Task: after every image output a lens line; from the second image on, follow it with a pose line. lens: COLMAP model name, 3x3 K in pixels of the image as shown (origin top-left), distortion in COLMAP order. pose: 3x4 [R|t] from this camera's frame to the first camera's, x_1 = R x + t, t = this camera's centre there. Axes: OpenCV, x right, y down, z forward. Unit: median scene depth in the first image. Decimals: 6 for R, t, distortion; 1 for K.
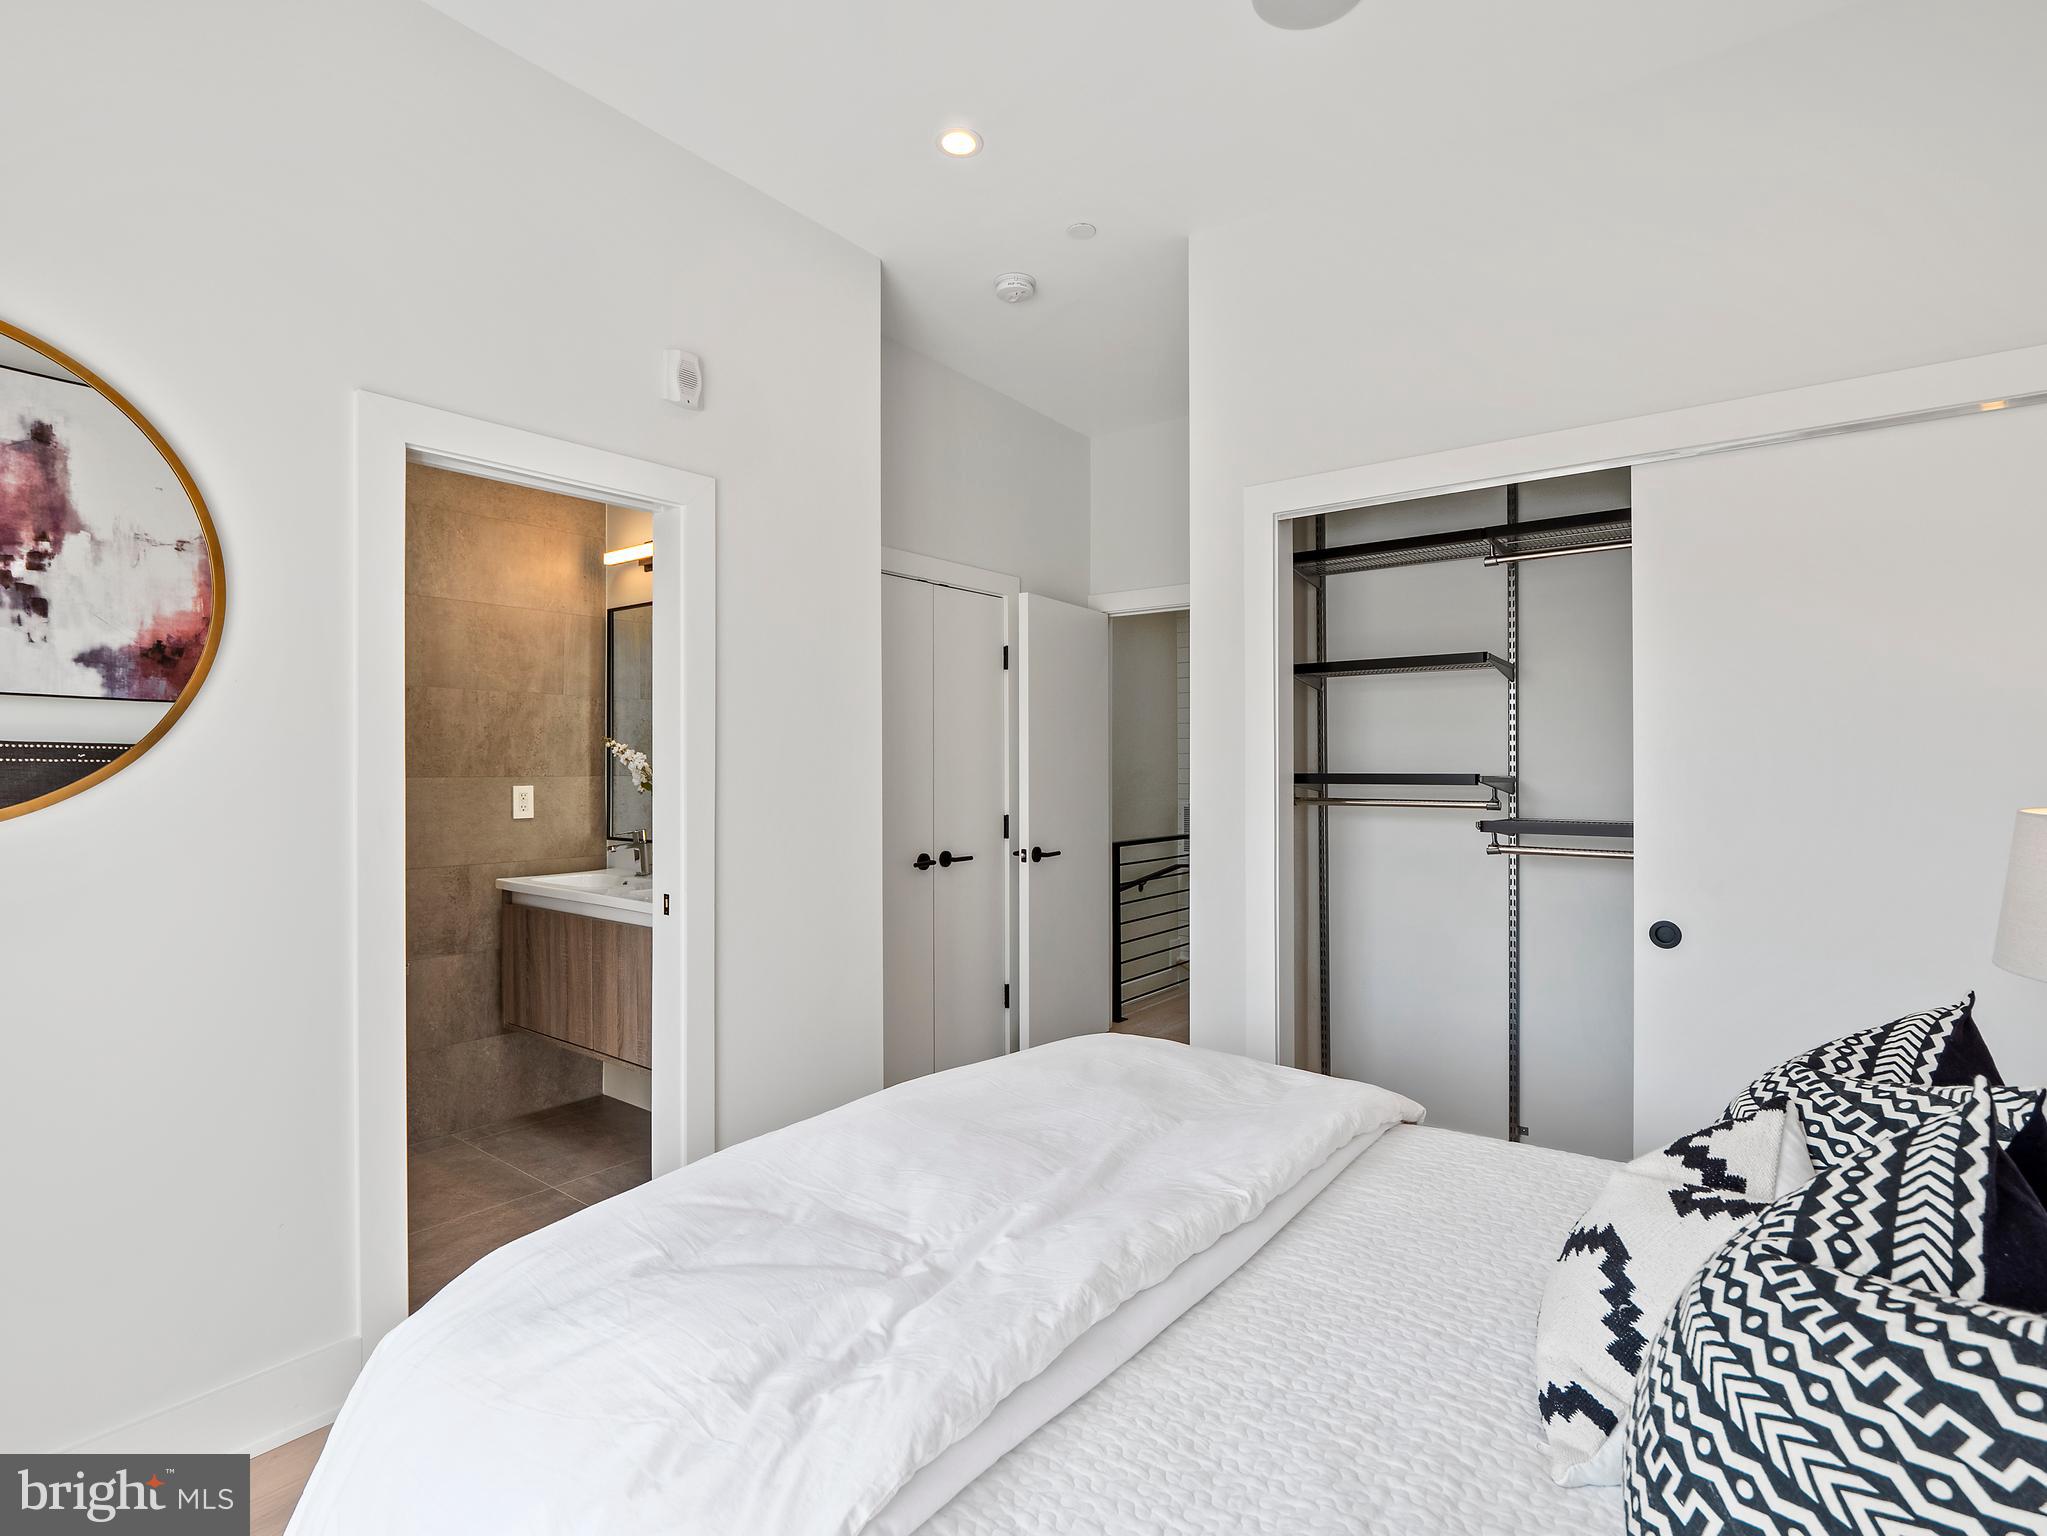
lens RADIAL K [[1002.5, 0, 1014.9], [0, 1002.5, 763.3], [0, 0, 1]] dist [-0.009073, -0.001585]
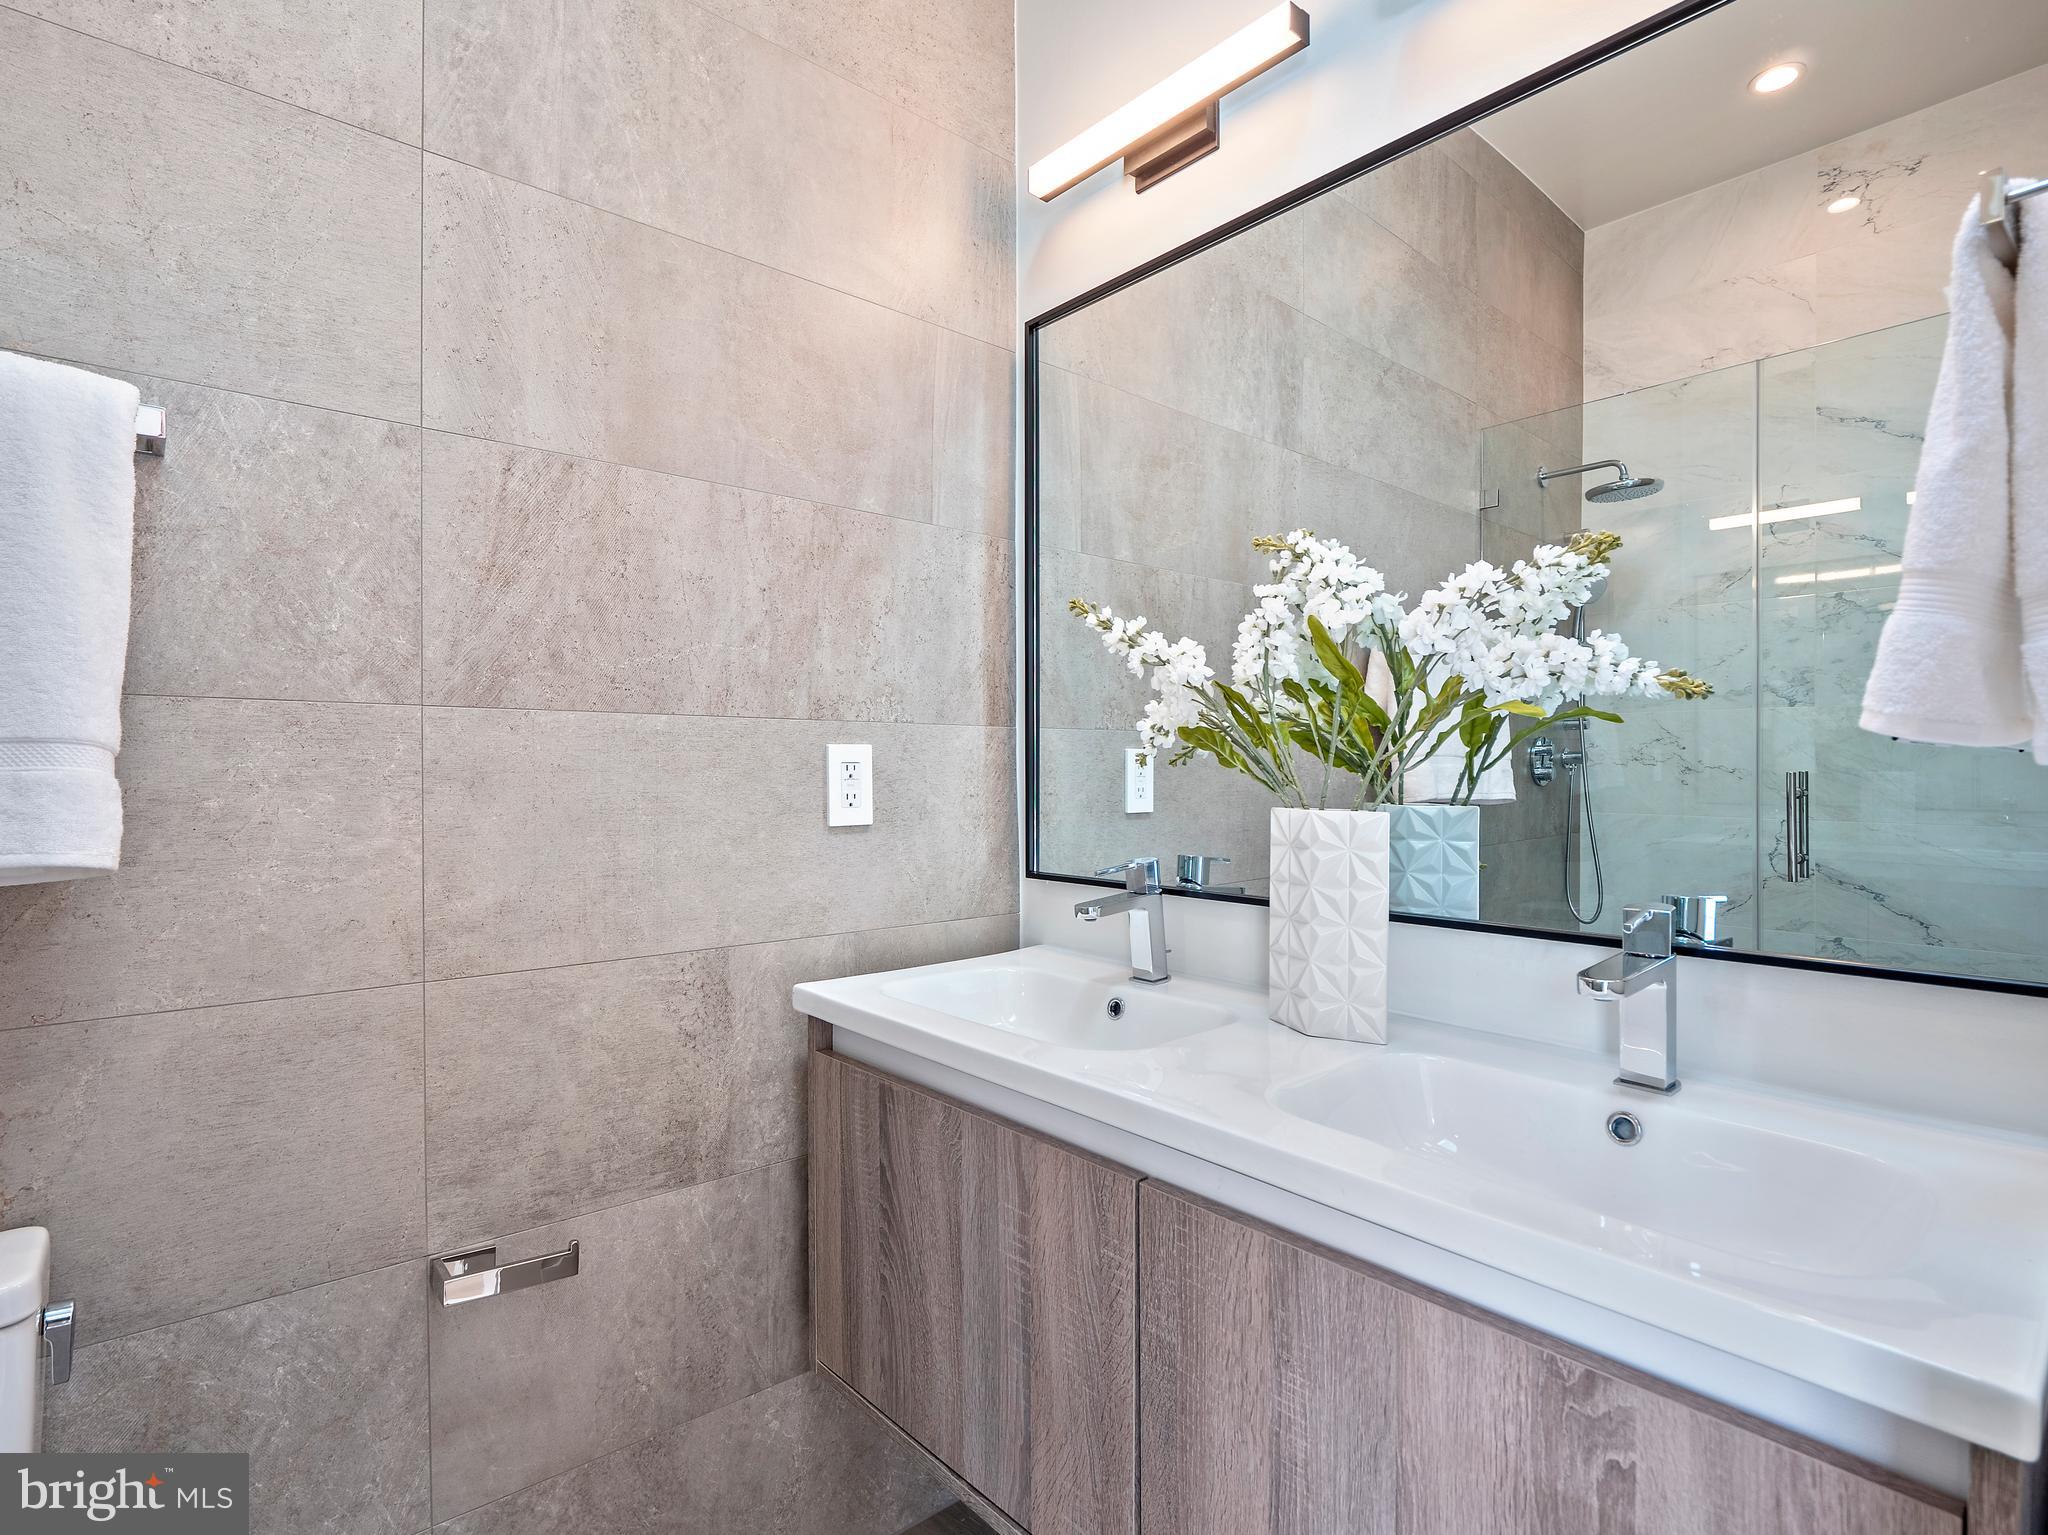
lens RADIAL K [[1013.6, 0, 1015.0], [0, 1013.6, 786.3], [0, 0, 1]] dist [-0.012550, -0.001064]
pose [[0.981500, 0.003131, -0.191434, -0.358506], [0.001357, 0.999727, 0.023312, 0.030616], [0.191455, -0.023141, 0.981229, 0.632544]]
